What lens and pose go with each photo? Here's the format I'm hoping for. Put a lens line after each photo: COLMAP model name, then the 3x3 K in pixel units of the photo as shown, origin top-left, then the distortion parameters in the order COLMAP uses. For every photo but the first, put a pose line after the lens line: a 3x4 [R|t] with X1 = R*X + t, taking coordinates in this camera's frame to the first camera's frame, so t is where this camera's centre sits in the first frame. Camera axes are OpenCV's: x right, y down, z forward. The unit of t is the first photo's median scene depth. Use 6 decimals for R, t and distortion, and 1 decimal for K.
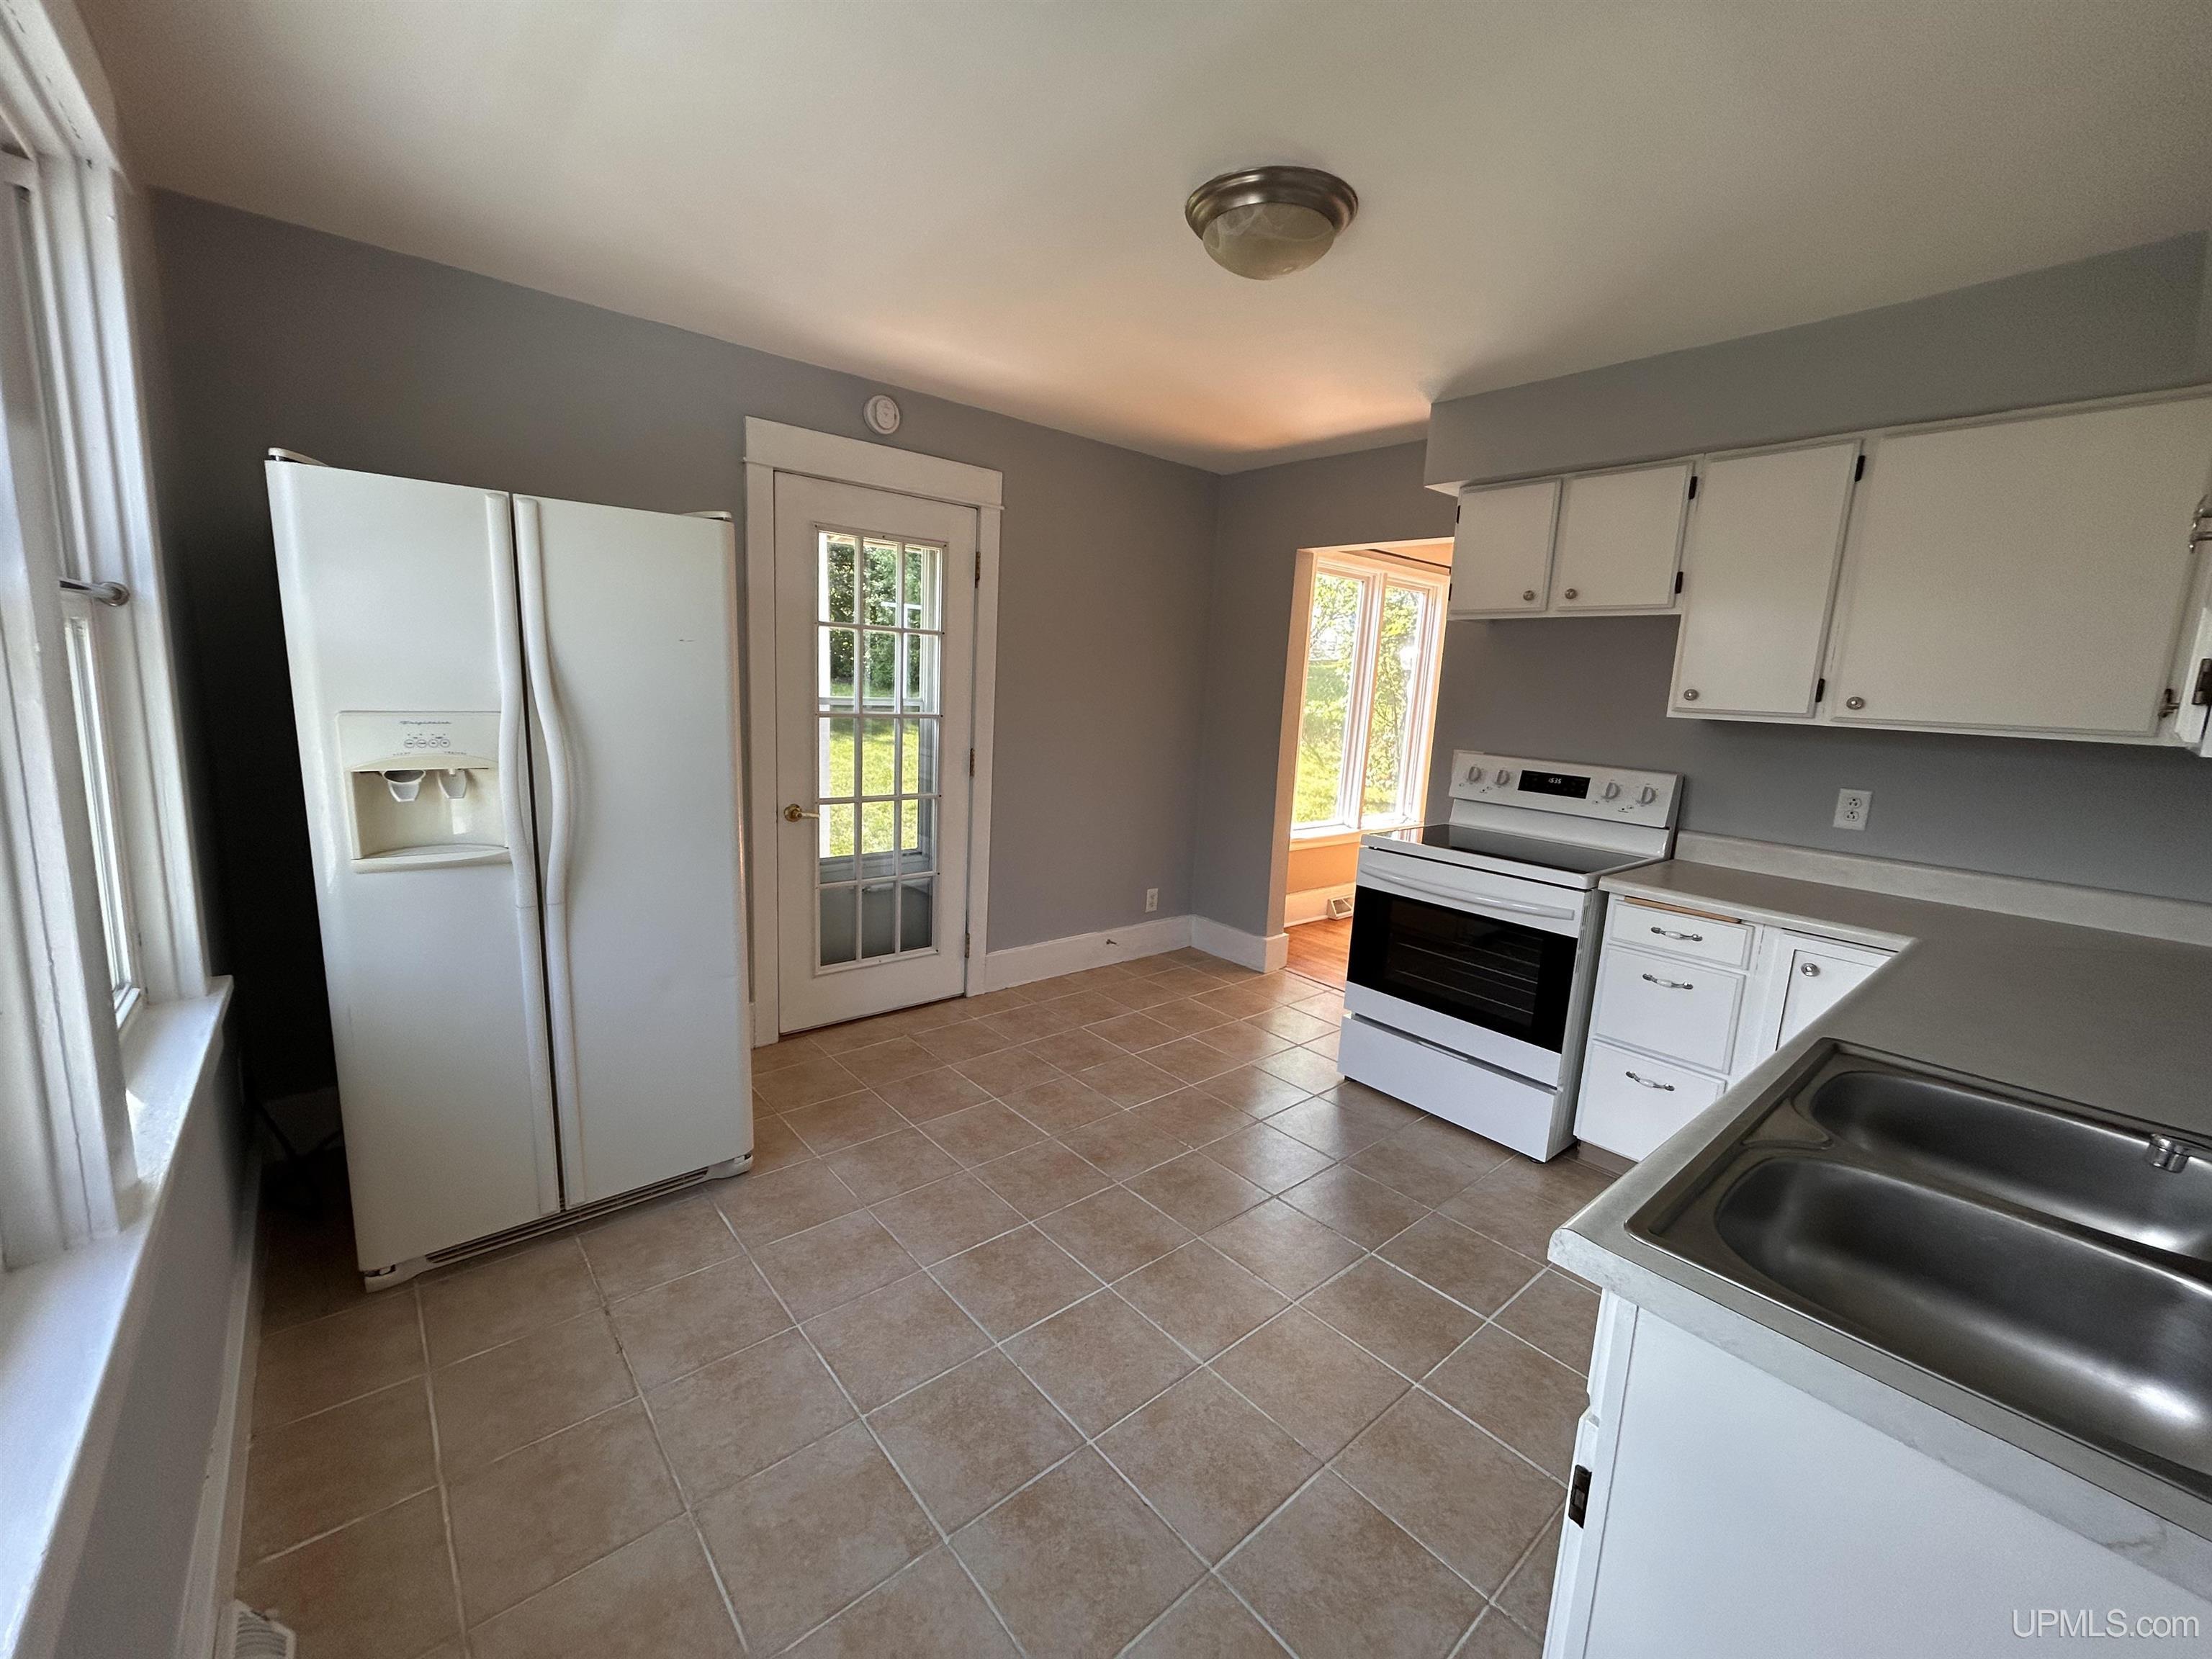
lens RADIAL K [[889.5, 0, 1103.2], [0, 889.5, 826.0], [0, 0, 1]] dist [-0.001191, -0.000005]
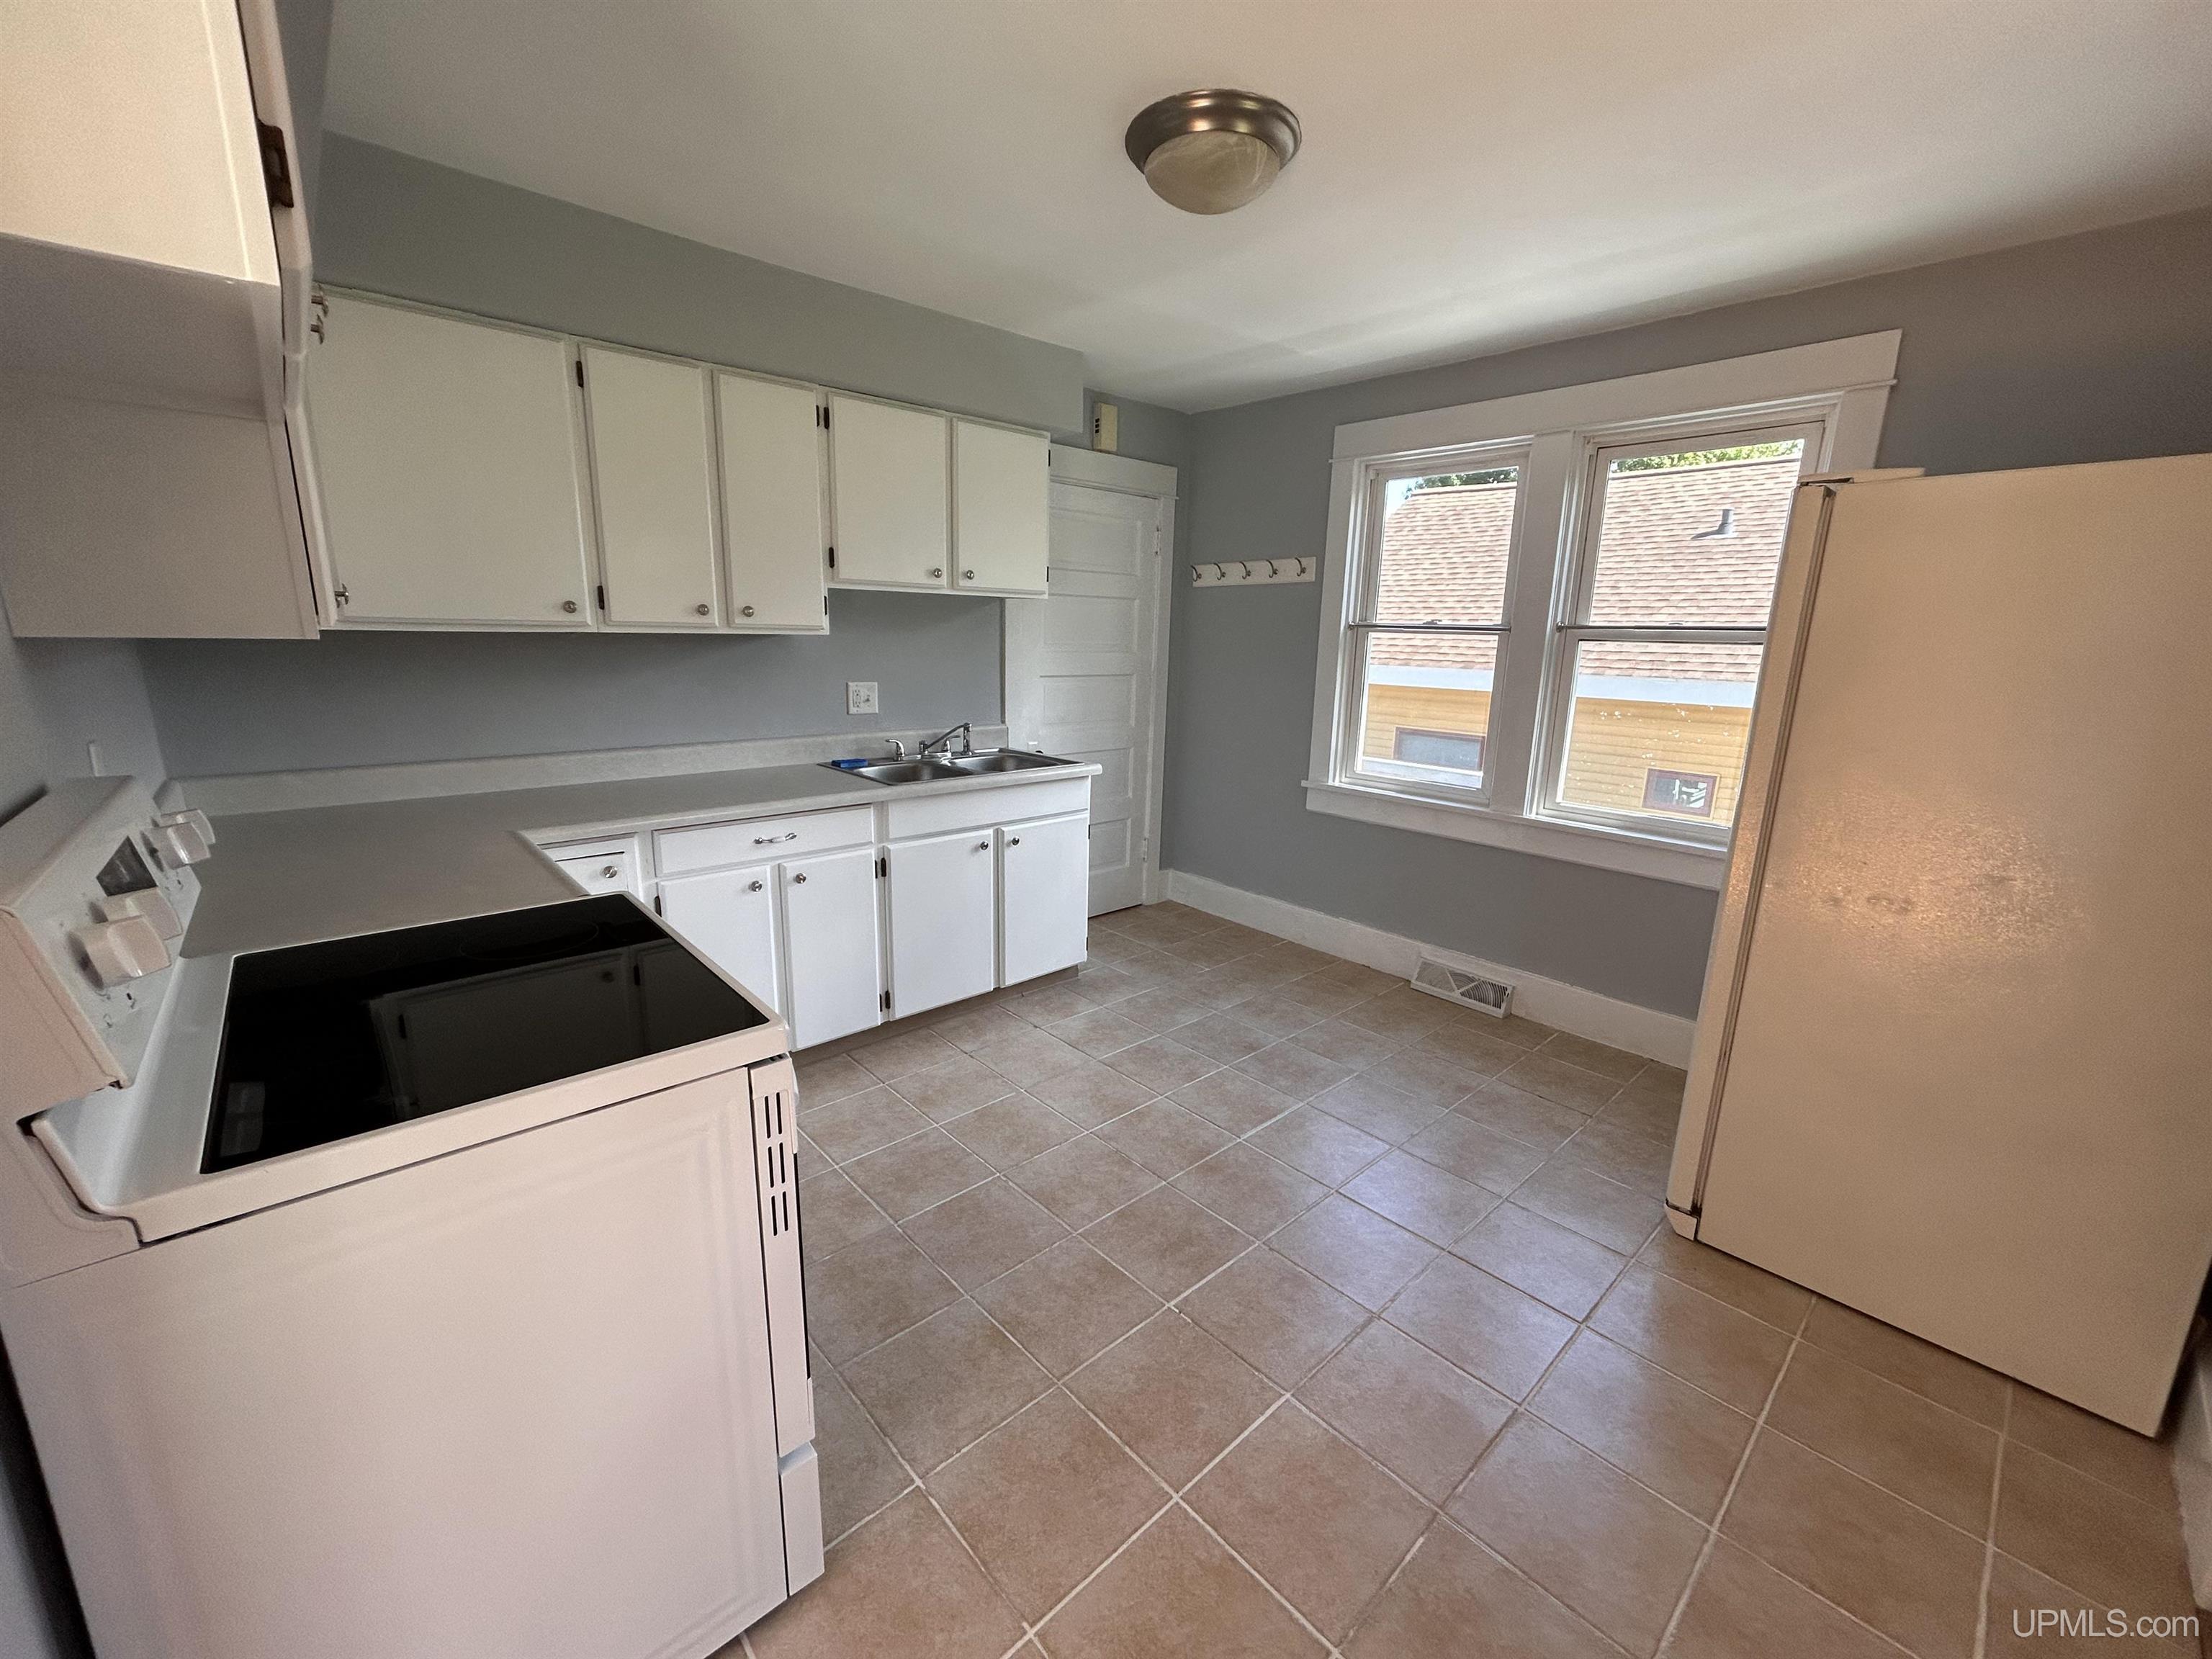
lens RADIAL K [[889.5, 0, 1103.2], [0, 889.5, 826.0], [0, 0, 1]] dist [-0.001191, -0.000005]
pose [[-0.996521, -0.070205, -0.044918, 0.307523], [-0.081940, 0.923798, 0.374011, -0.354484], [0.015237, 0.376390, -0.926336, 2.178895]]
